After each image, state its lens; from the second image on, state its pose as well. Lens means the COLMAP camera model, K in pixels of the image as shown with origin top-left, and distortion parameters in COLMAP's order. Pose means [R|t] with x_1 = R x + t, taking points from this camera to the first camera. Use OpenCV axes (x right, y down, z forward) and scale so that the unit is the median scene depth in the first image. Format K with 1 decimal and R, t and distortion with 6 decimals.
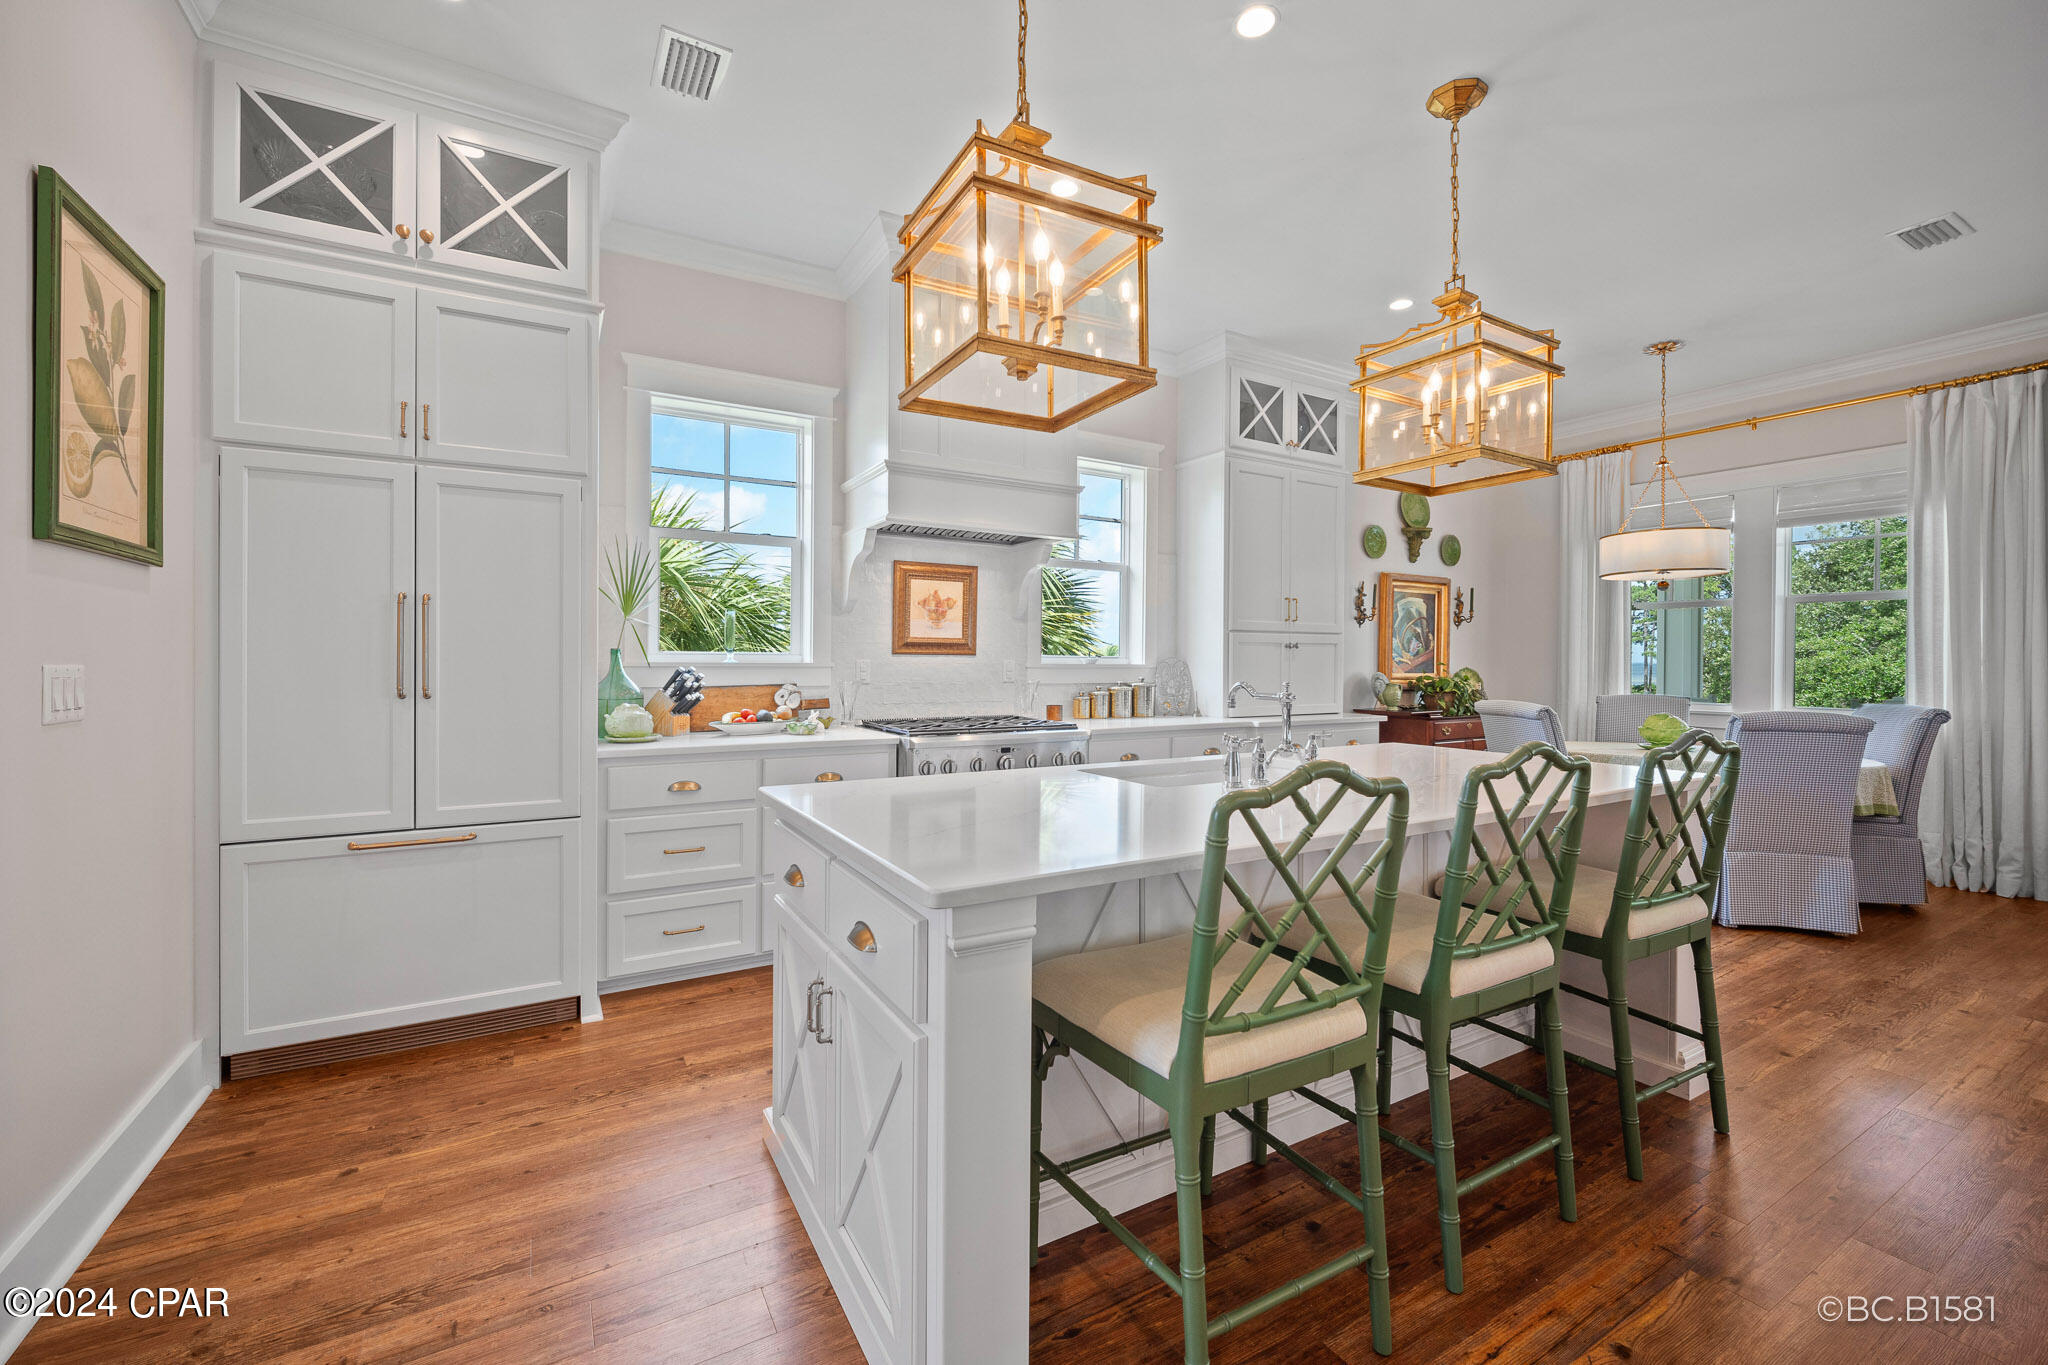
lens RADIAL K [[843.8, 0, 1047.8], [0, 843.8, 665.0], [0, 0, 1]] dist [-0.008373, 0.000566]
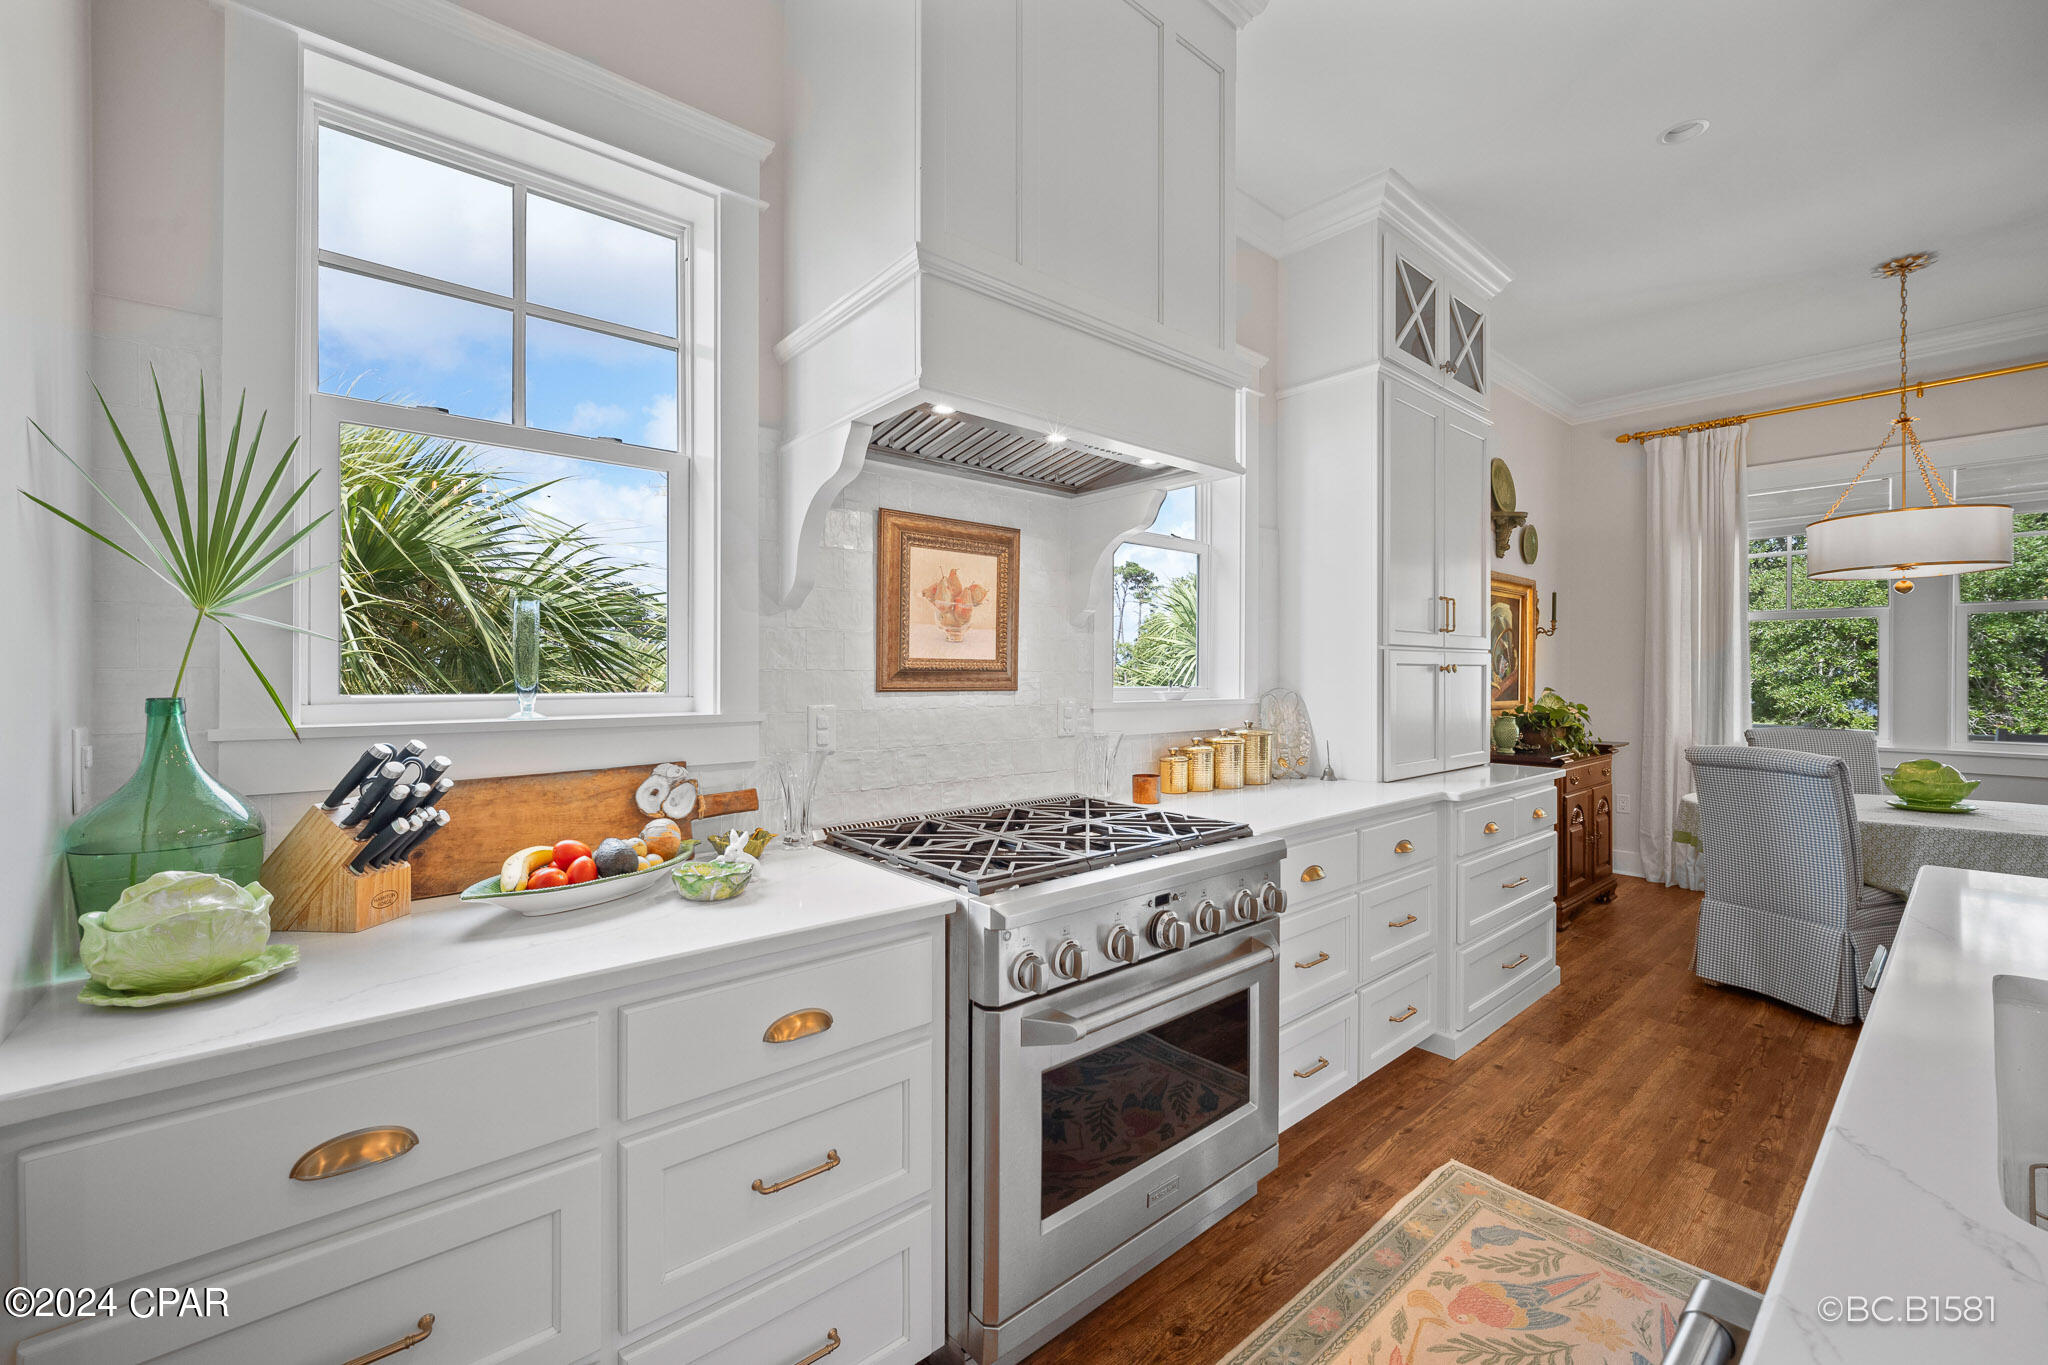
lens RADIAL K [[843.8, 0, 1045.7], [0, 843.8, 677.3], [0, 0, 1]] dist [-0.008373, 0.000566]
pose [[0.984799, -0.005438, 0.173613, -0.179259], [0.005623, 0.999984, -0.000576, -0.021799], [-0.173608, 0.001544, 0.984814, 0.500497]]
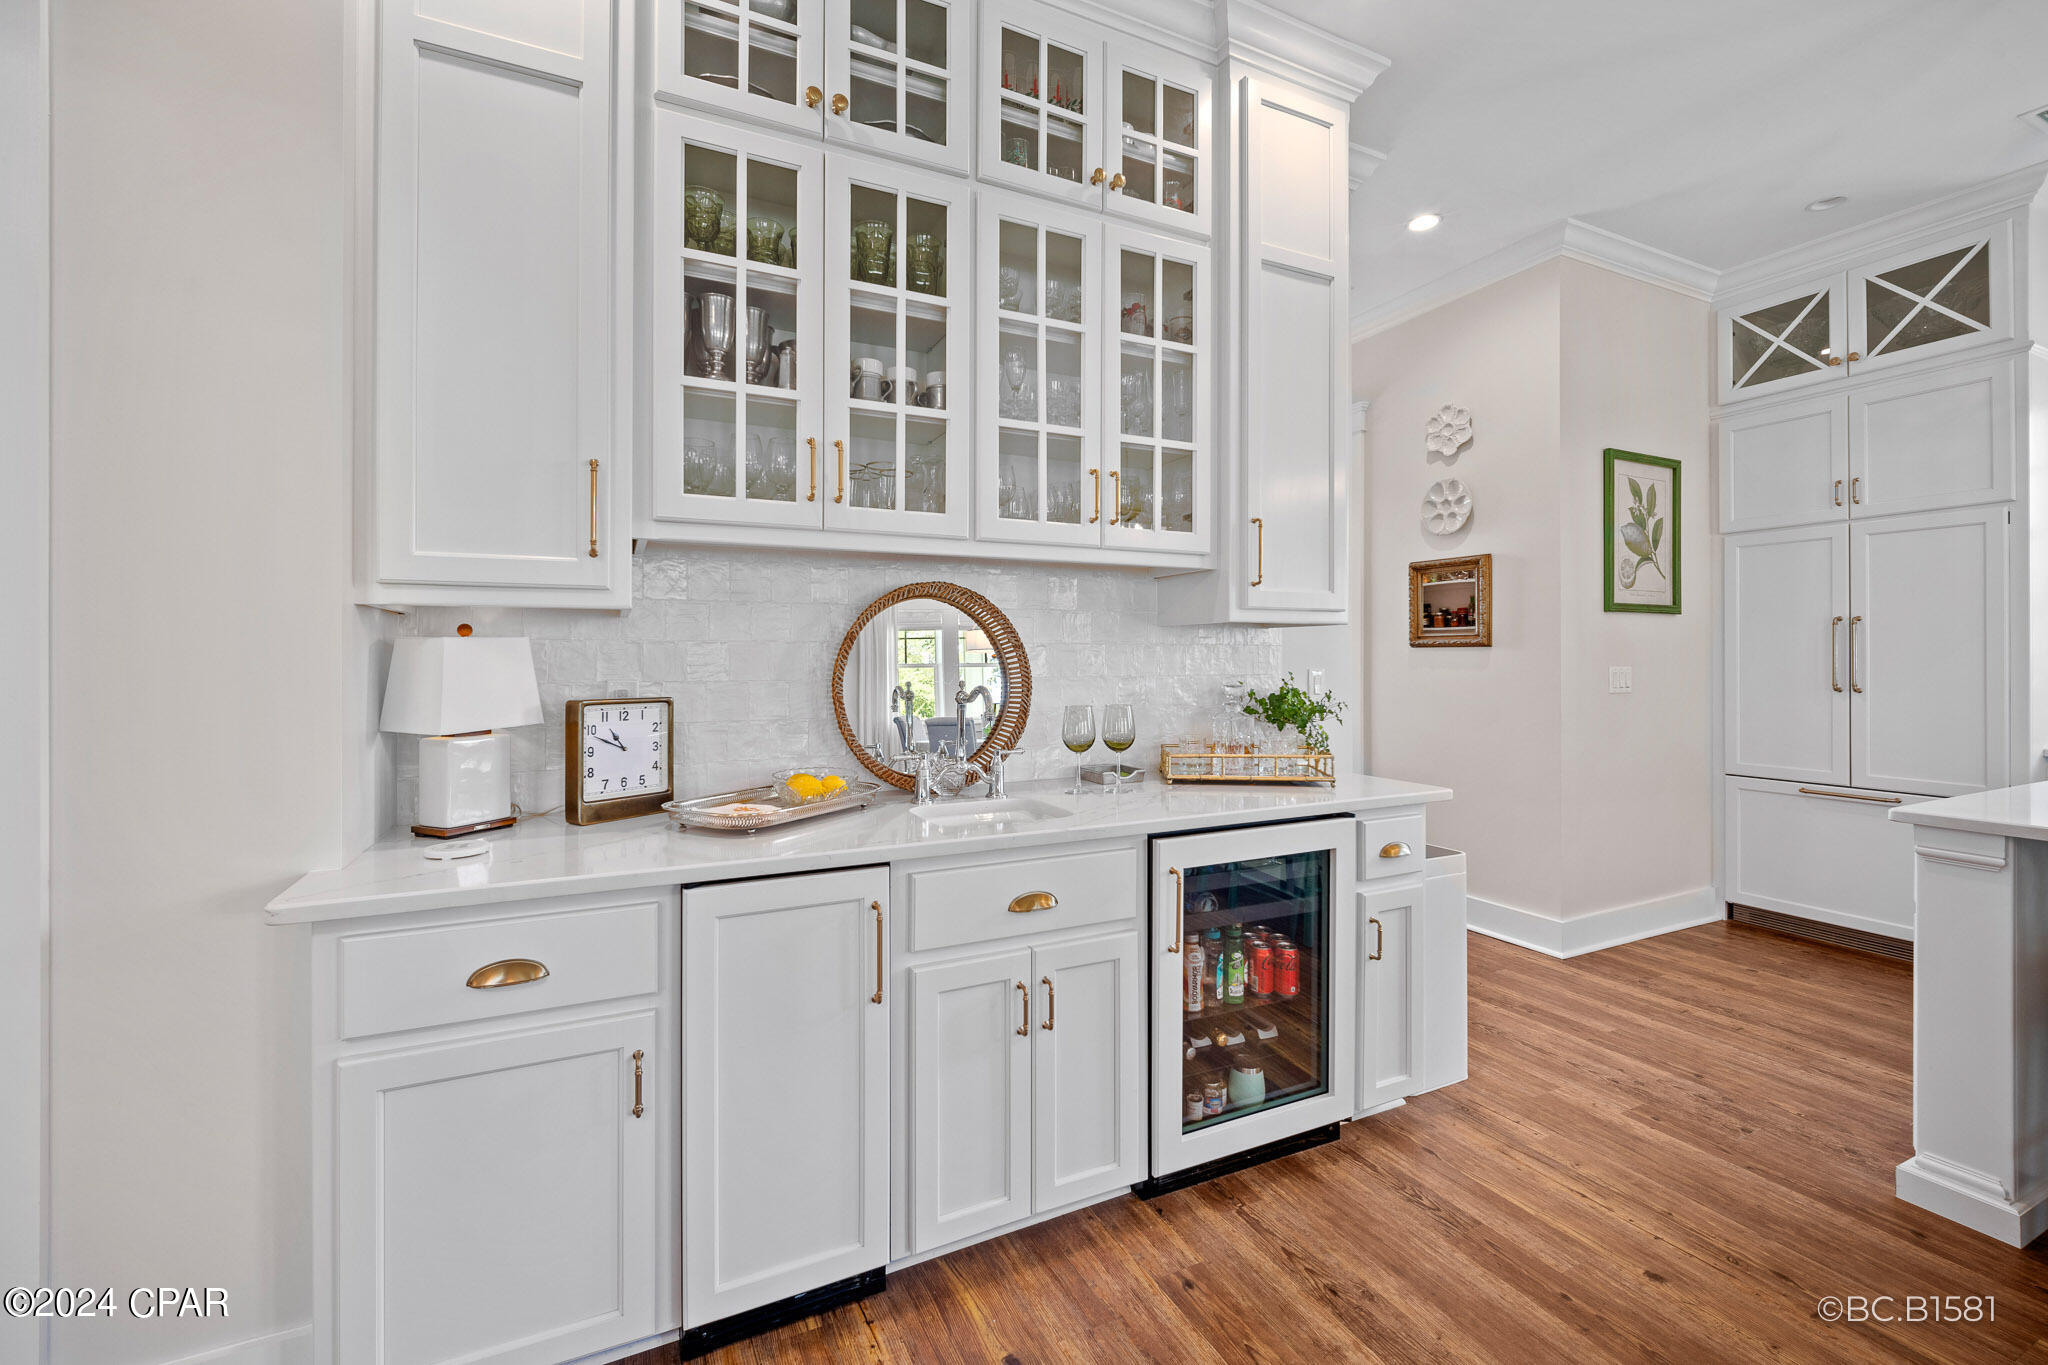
lens RADIAL K [[843.8, 0, 999.8], [0, 843.8, 654.8], [0, 0, 1]] dist [-0.008373, 0.000566]
pose [[-0.099232, -0.006761, -0.995041, 0.479027], [-0.003965, 0.999972, -0.006400, -0.004567], [0.995056, 0.003310, -0.099256, -0.163122]]
